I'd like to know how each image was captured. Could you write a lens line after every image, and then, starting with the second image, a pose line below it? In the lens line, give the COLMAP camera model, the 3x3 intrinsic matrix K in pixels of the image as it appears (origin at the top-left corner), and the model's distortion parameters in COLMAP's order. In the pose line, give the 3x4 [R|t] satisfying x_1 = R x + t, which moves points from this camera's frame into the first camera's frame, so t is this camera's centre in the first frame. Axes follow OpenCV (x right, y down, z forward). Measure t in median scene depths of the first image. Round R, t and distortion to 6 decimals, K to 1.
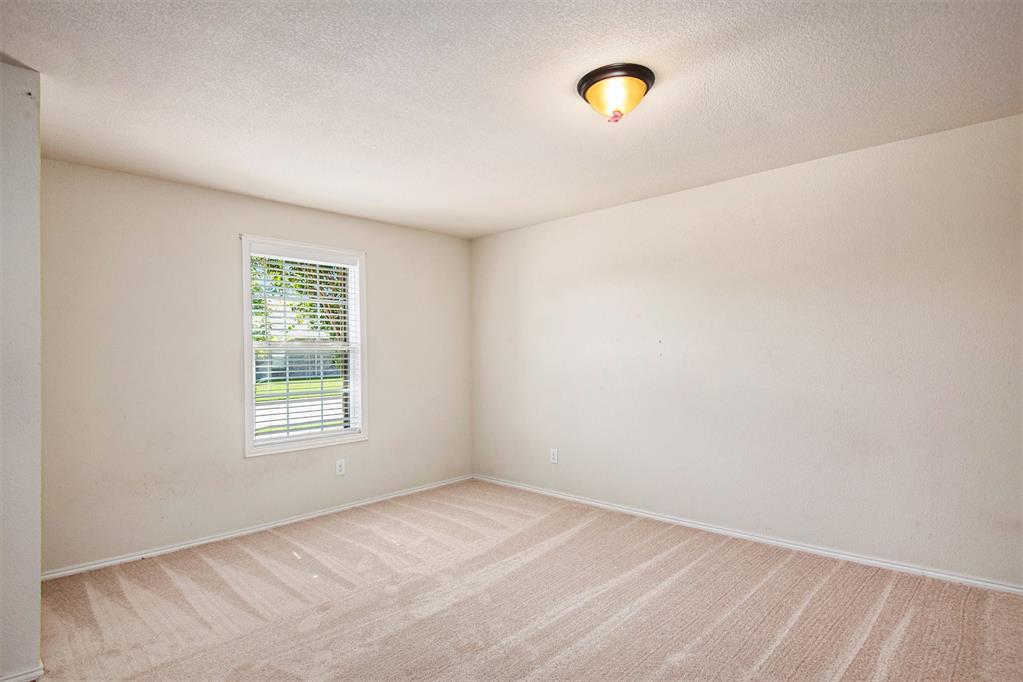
lens RADIAL K [[533.7, 0, 510.2], [0, 533.7, 338.5], [0, 0, 1]] dist [-0.030609, -0.002776]
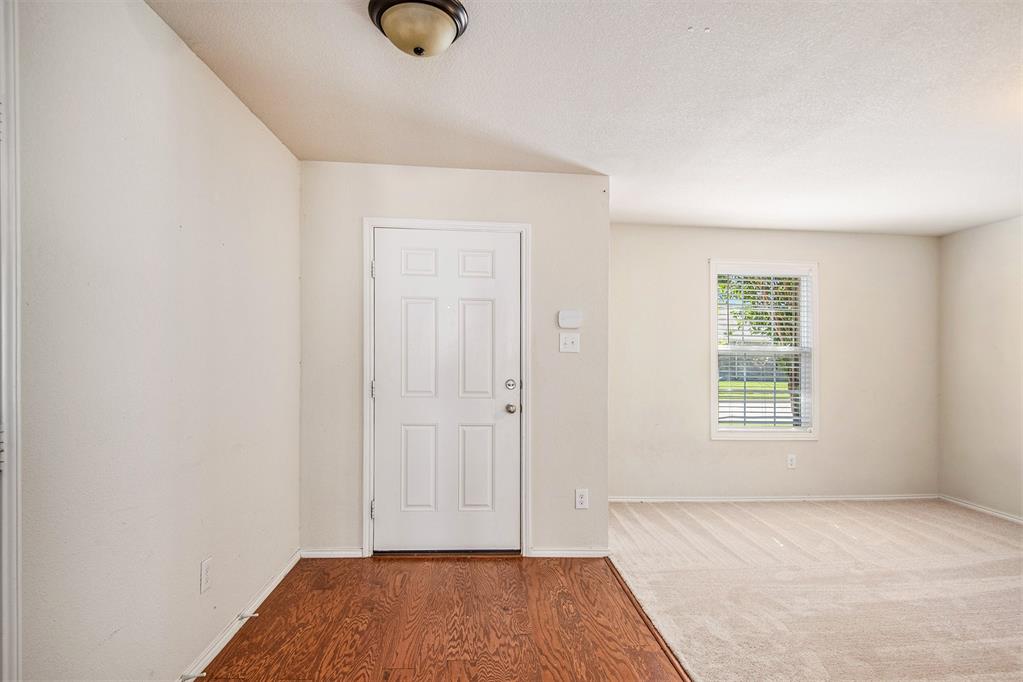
lens RADIAL K [[533.7, 0, 509.9], [0, 533.7, 332.4], [0, 0, 1]] dist [-0.030609, -0.002776]
pose [[0.734388, 0.014765, -0.678569, -0.014398], [-0.017110, 0.999848, 0.003238, -0.024112], [0.678514, 0.009233, 0.734530, -0.270293]]
